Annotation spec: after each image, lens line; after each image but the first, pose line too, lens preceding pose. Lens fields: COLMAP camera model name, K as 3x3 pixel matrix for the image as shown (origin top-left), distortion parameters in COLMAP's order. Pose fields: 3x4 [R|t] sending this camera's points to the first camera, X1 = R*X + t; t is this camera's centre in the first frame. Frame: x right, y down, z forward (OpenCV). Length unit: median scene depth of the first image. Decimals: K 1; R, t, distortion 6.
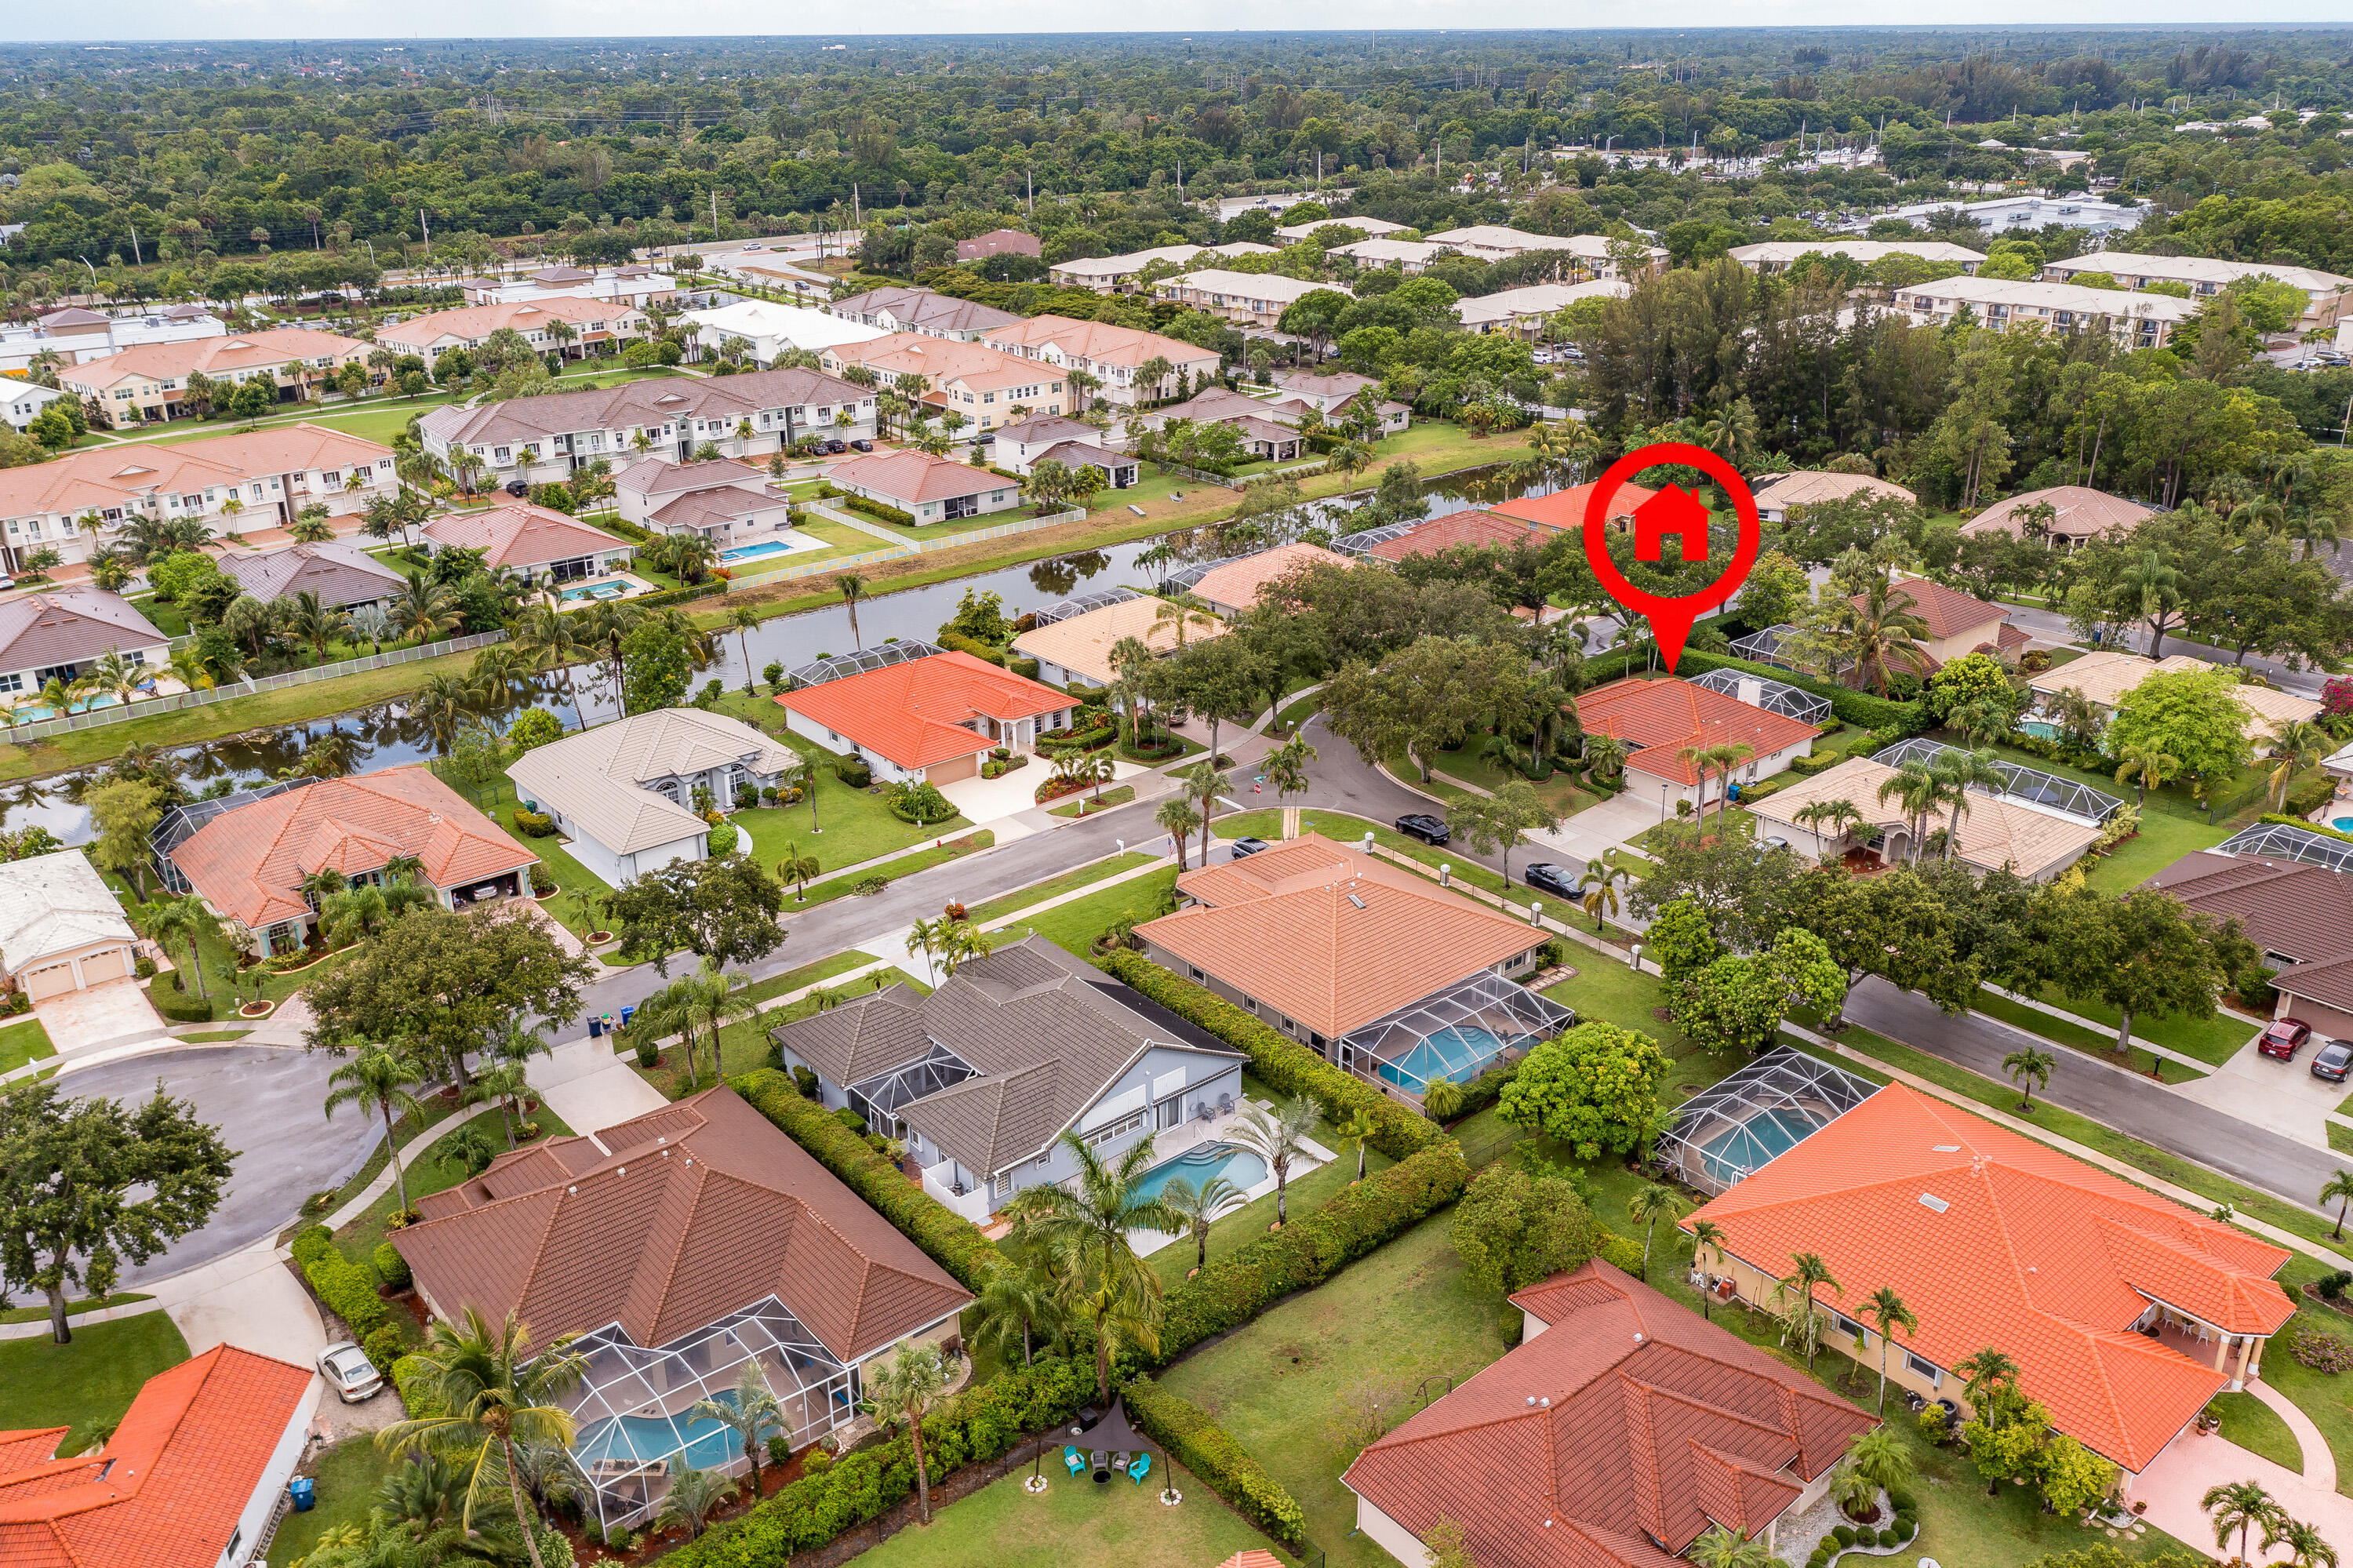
lens RADIAL K [[1850.3, 0, 1169.0], [0, 1850.3, 788.0], [0, 0, 1]] dist [-0.003591, -0.003205]
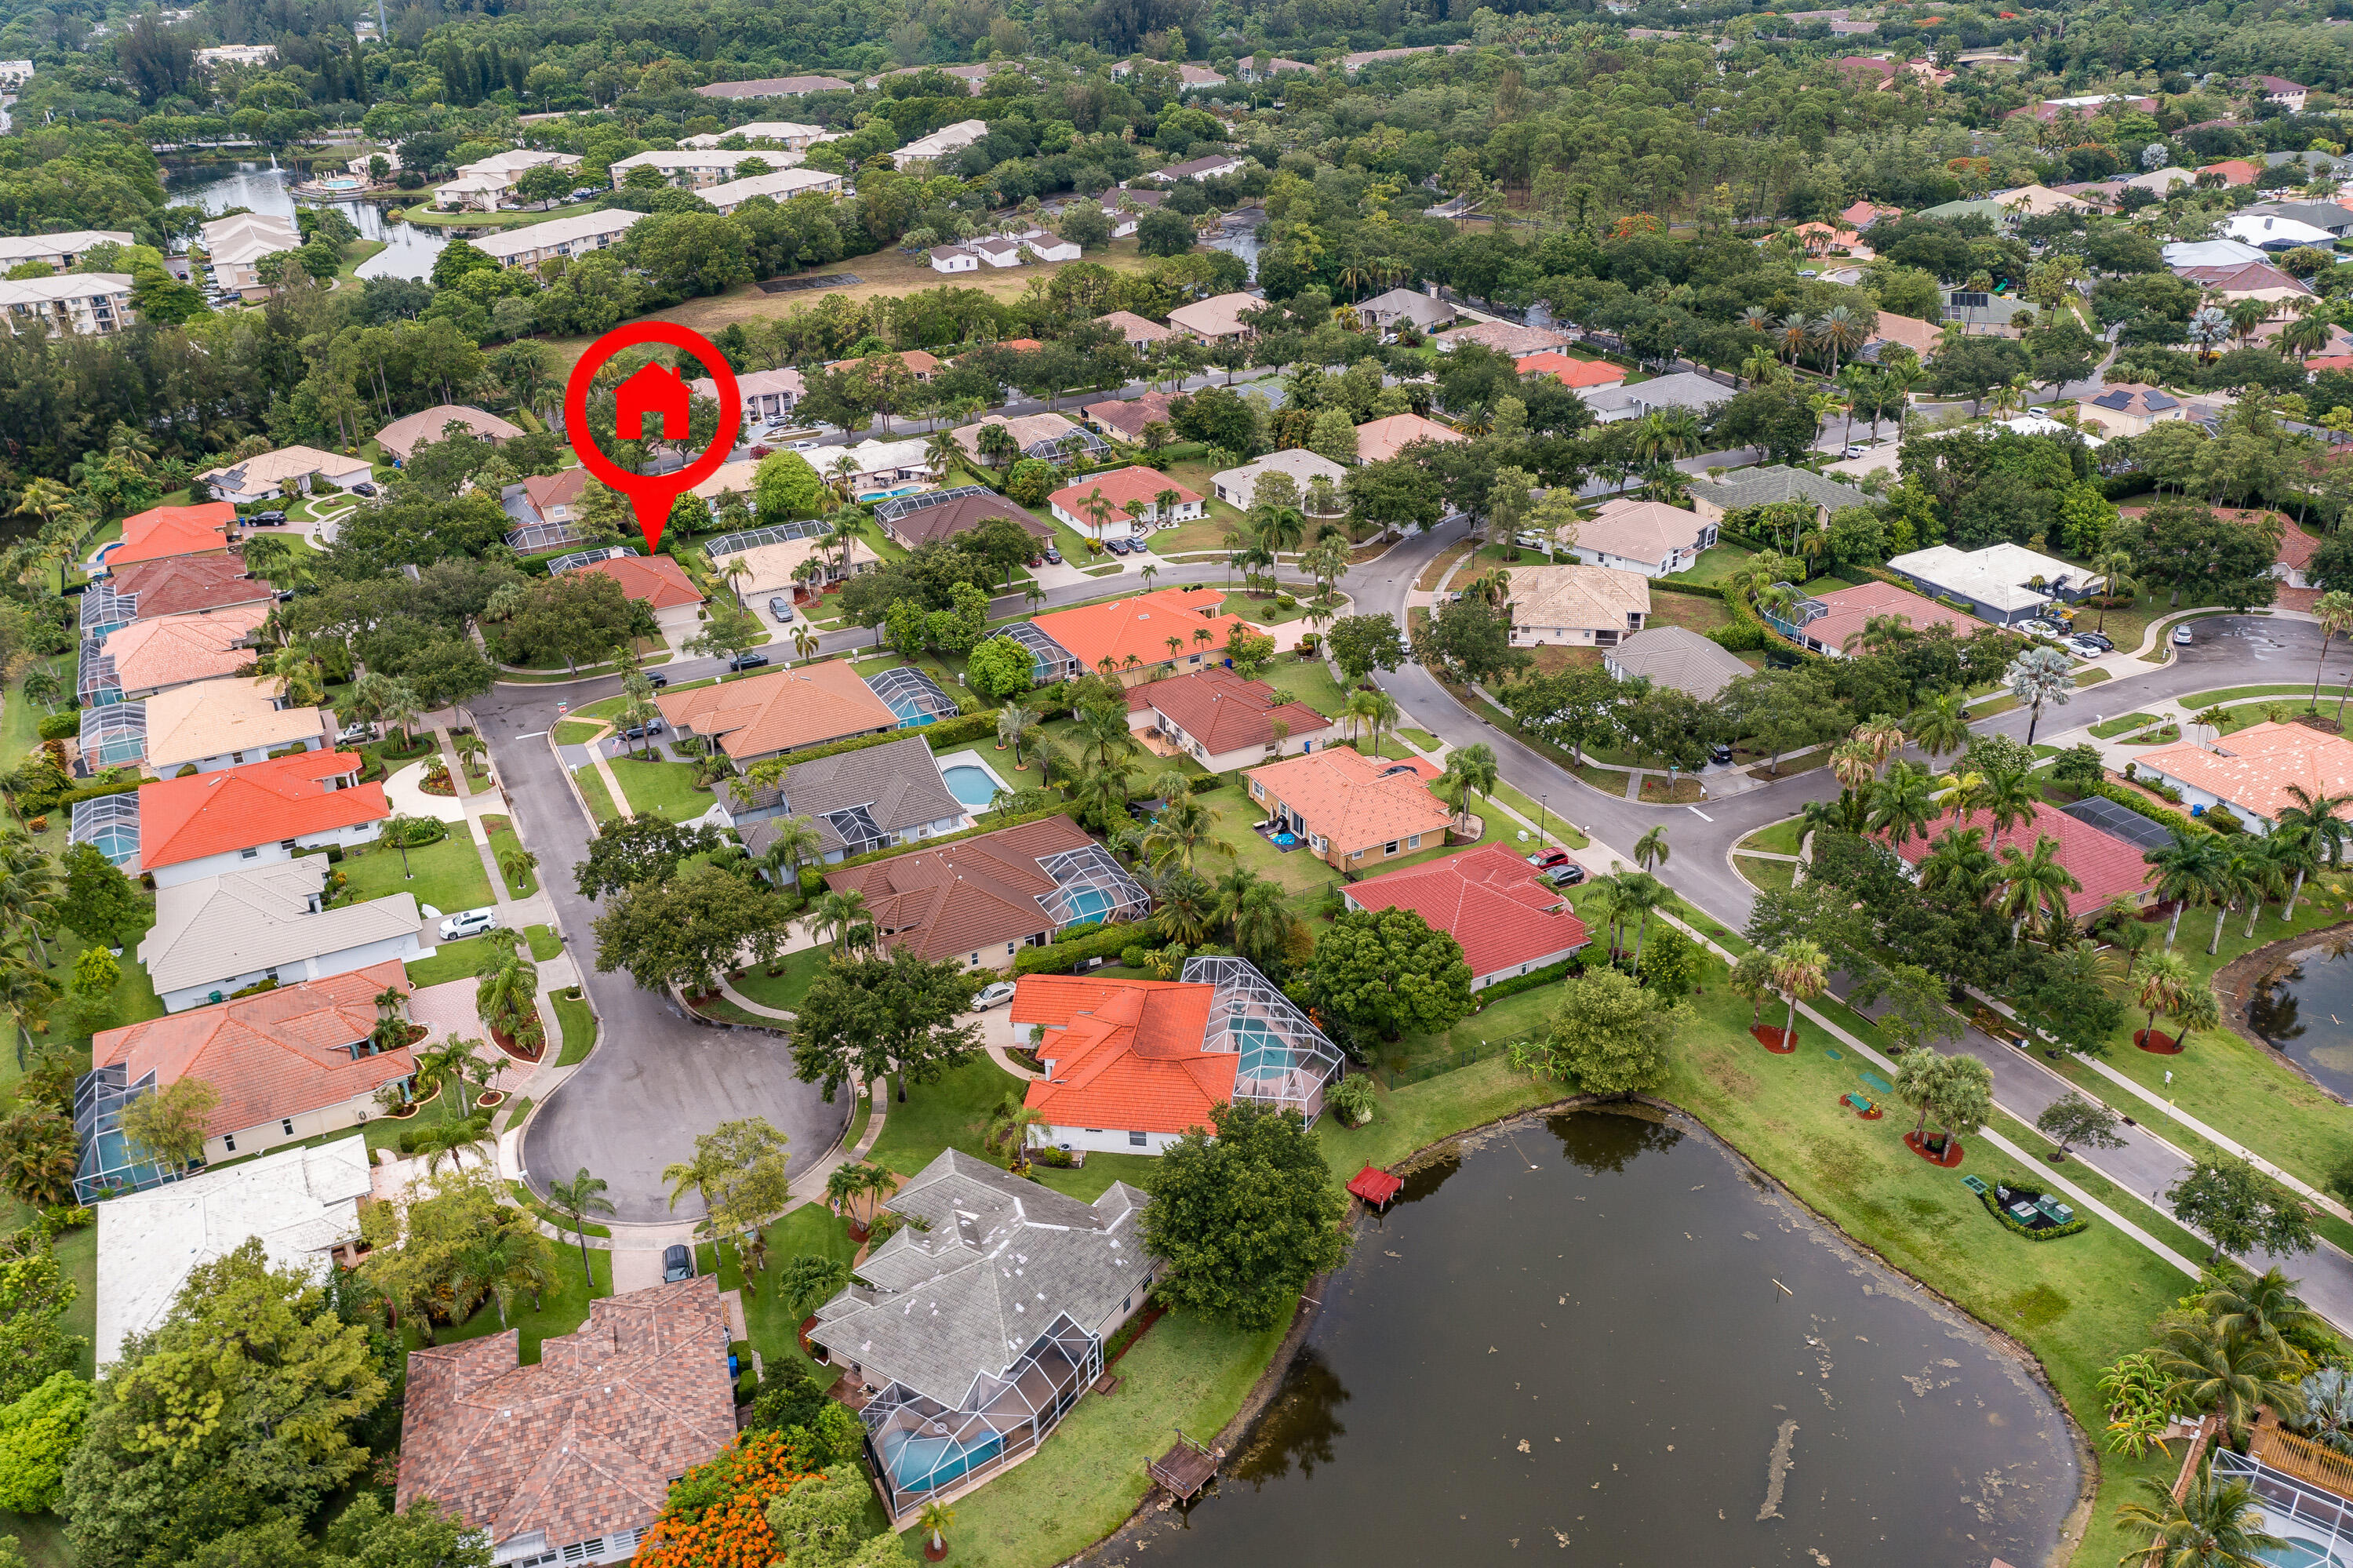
lens RADIAL K [[1850.9, 0, 1176.5], [0, 1850.9, 784.0], [0, 0, 1]] dist [0.000917, 0.004776]
pose [[0.220899, -0.435858, 0.872486, -0.656941], [0.390789, 0.859188, 0.330274, -0.138784], [-0.893581, 0.268000, 0.360122, 0.040484]]
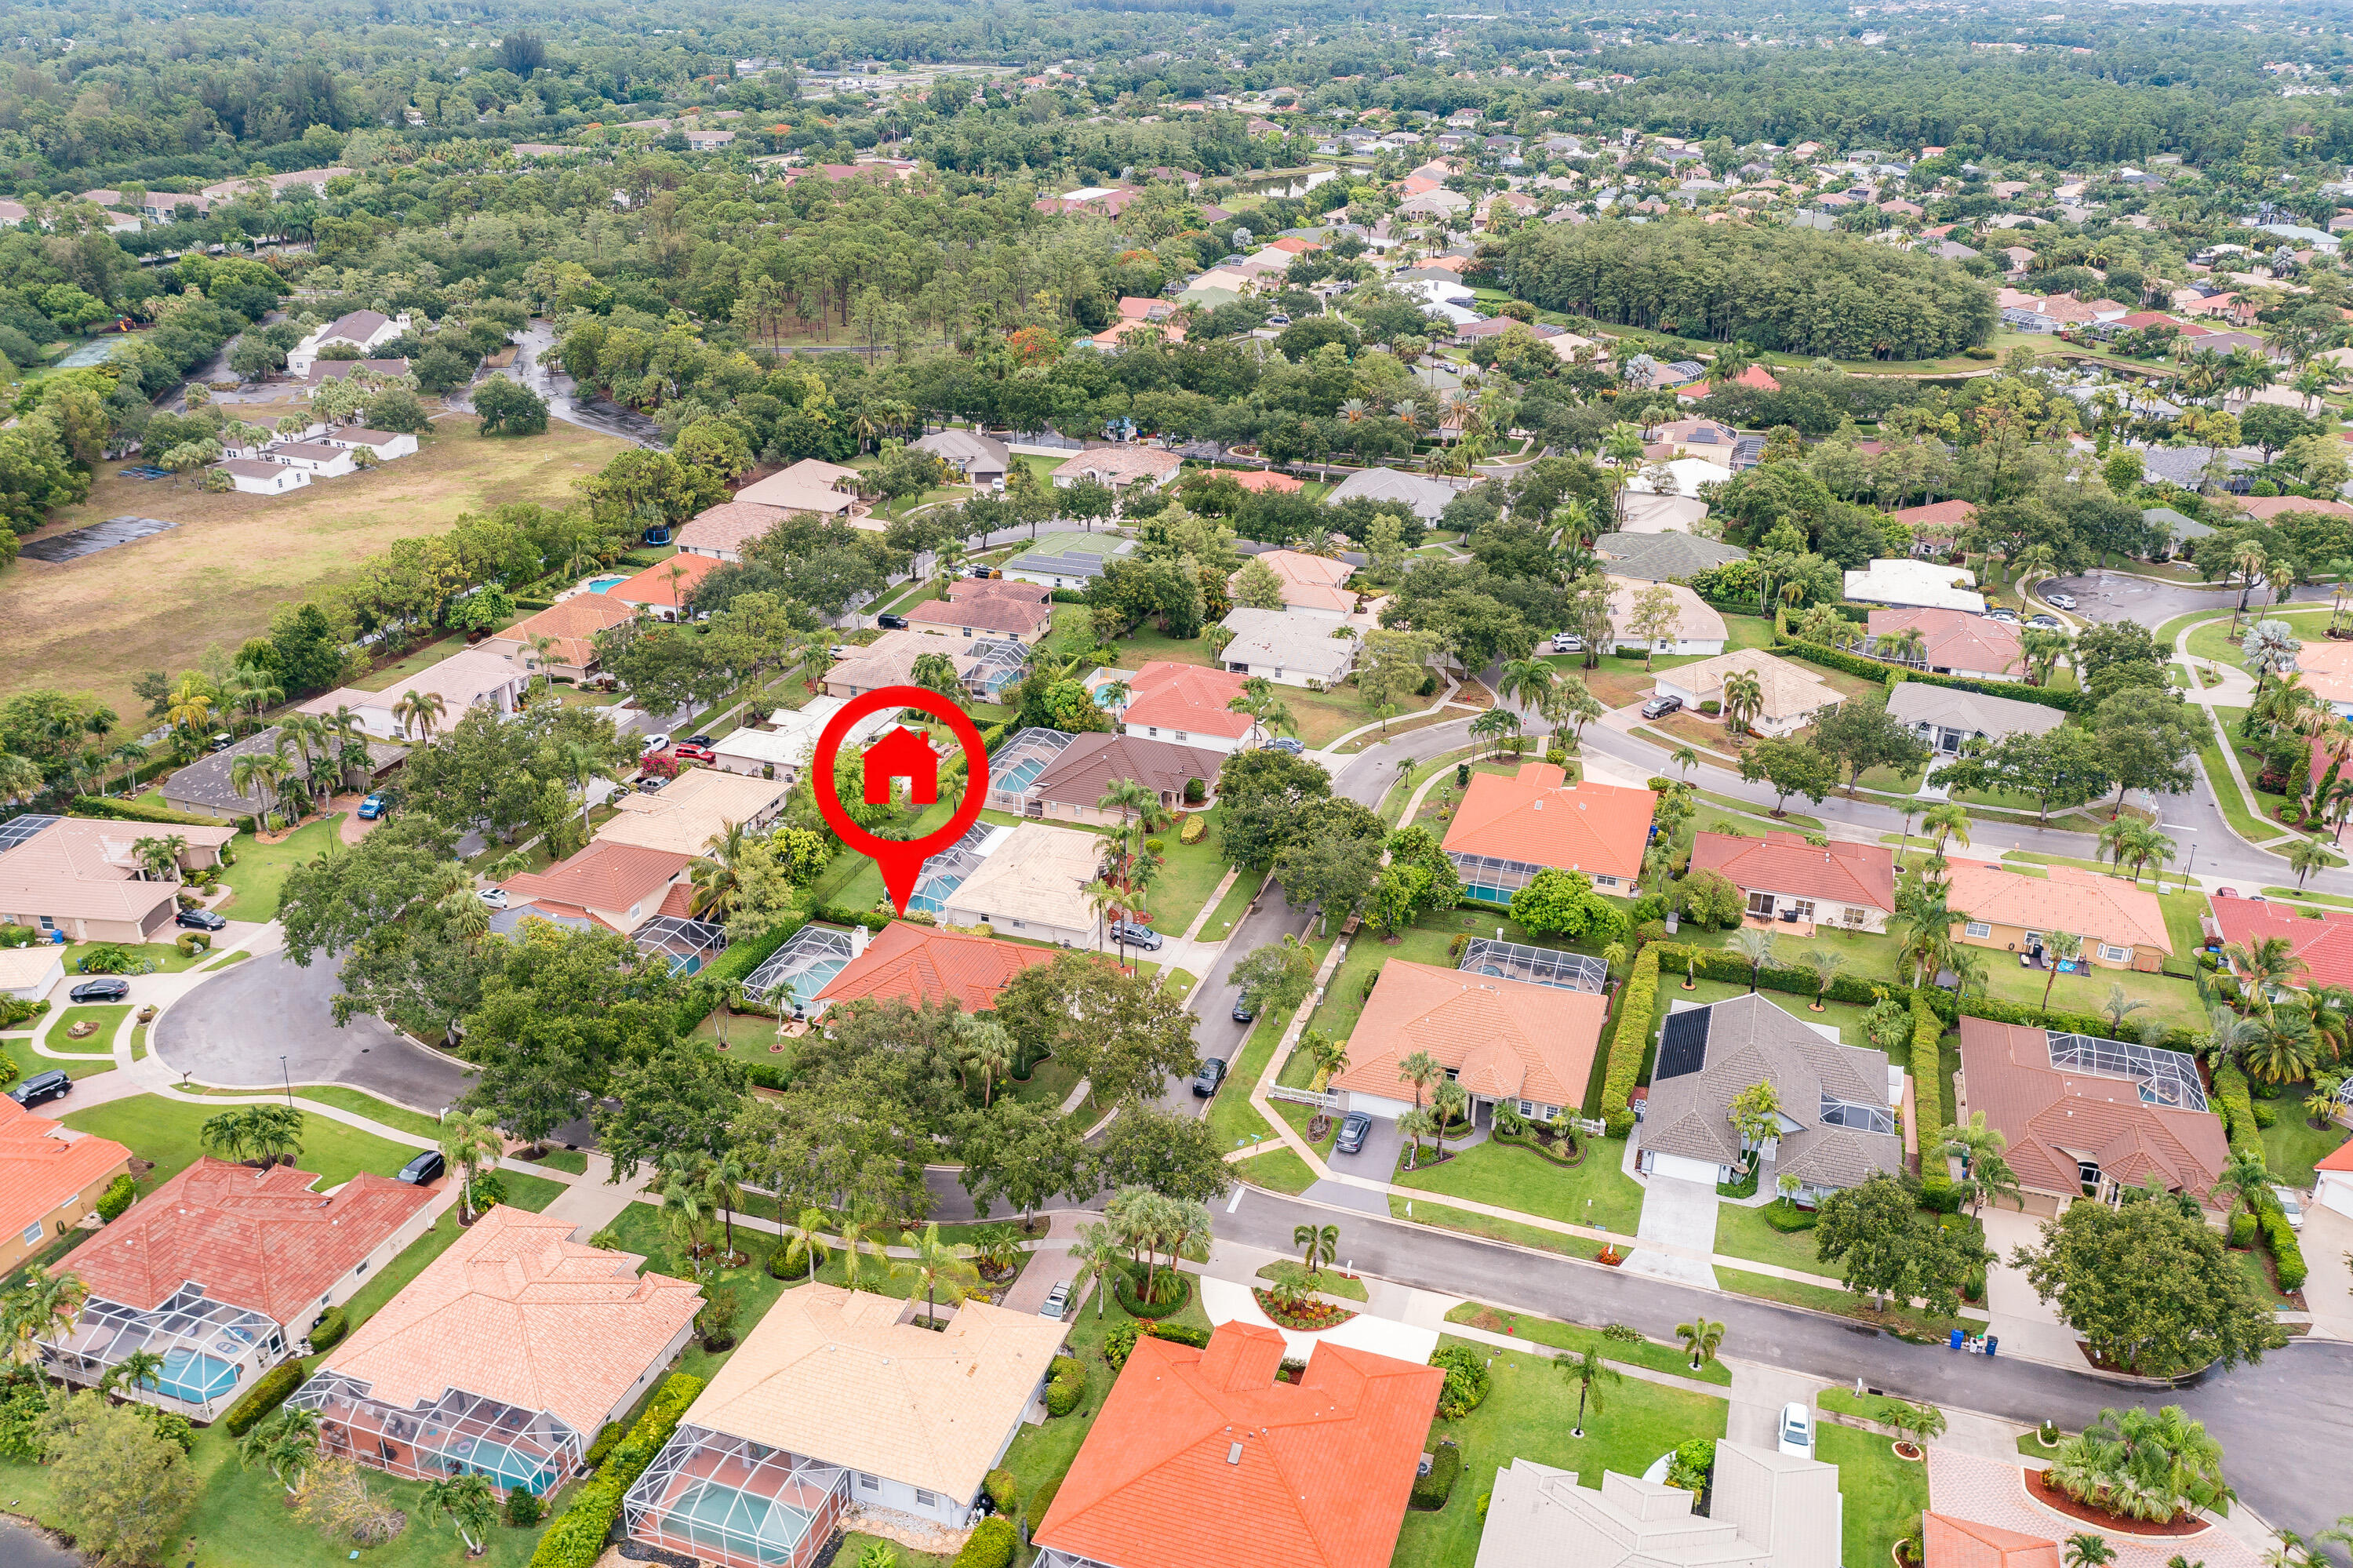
lens RADIAL K [[1850.9, 0, 1176.5], [0, 1850.9, 784.0], [0, 0, 1]] dist [0.000917, 0.004776]
pose [[-0.519990, -0.348273, 0.779946, -0.373910], [0.316575, 0.769496, 0.554667, -0.418932], [-0.793342, 0.535333, -0.289876, 0.710250]]
